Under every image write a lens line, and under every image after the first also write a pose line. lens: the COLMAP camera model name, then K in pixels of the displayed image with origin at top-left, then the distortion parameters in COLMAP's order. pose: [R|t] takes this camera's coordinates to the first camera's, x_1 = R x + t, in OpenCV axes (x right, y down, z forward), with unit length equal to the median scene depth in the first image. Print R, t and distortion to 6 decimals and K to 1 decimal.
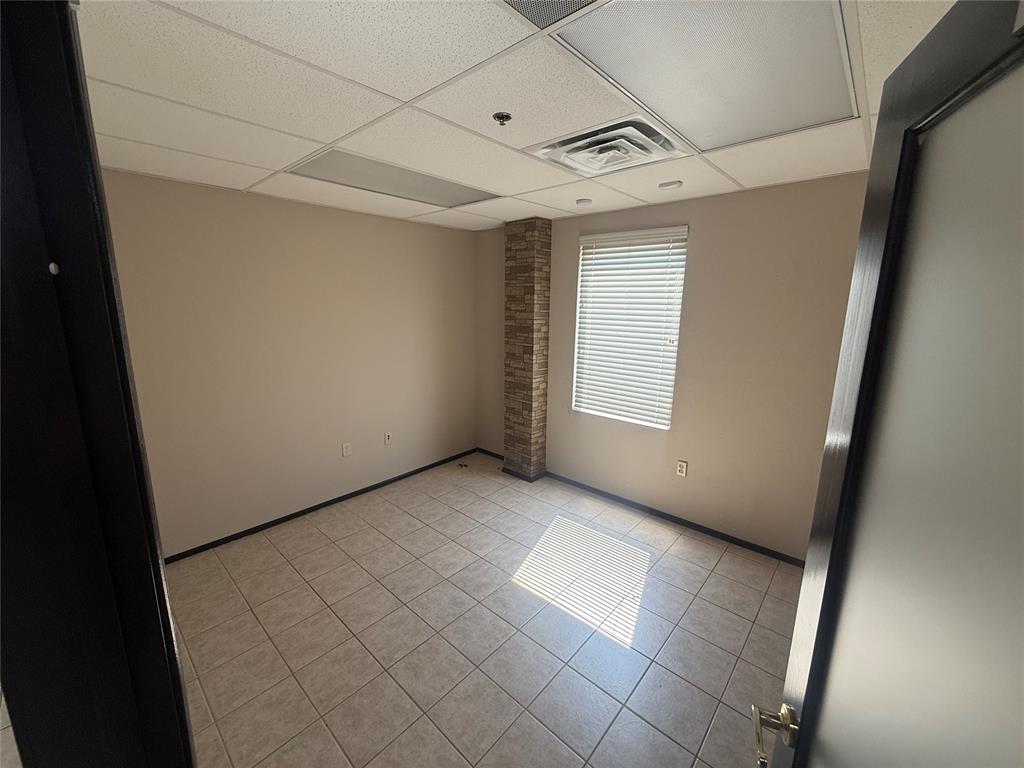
lens RADIAL K [[408.3, 0, 510.1], [0, 408.3, 382.6], [0, 0, 1]] dist [-0.002495, 0.000056]
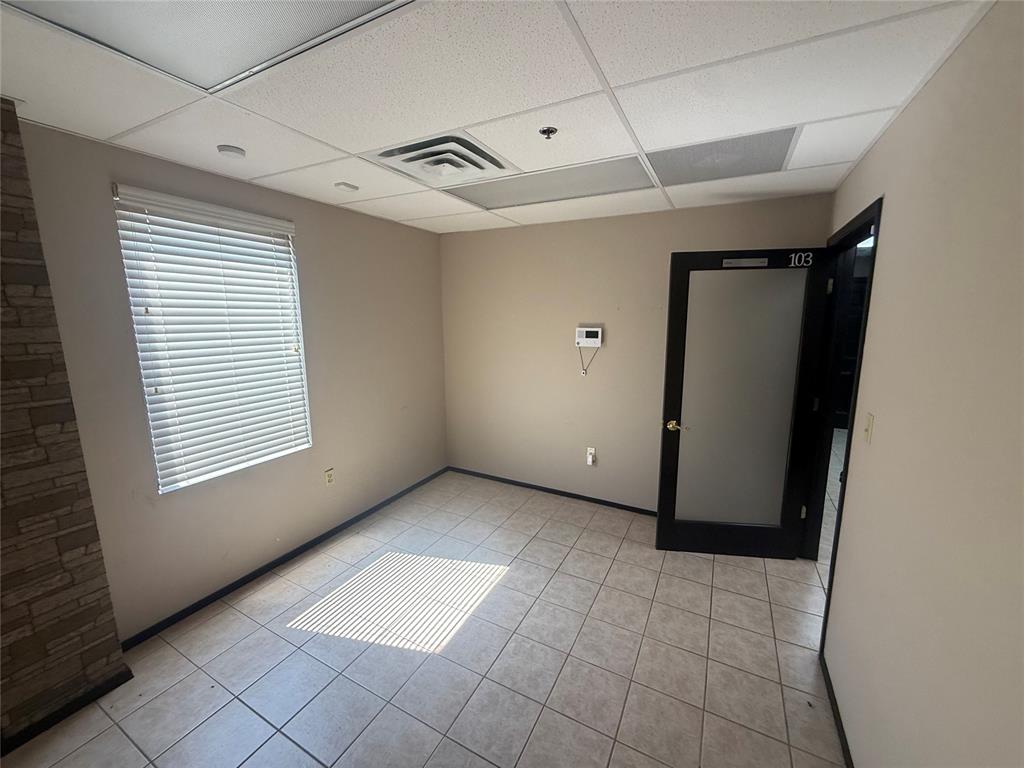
lens RADIAL K [[408.3, 0, 510.0], [0, 408.3, 380.6], [0, 0, 1]] dist [-0.002495, 0.000056]
pose [[-0.235383, -0.166705, 0.957499, -0.584612], [0.192258, 0.957725, 0.214008, -0.138587], [-0.952697, 0.234460, -0.193382, 0.748907]]
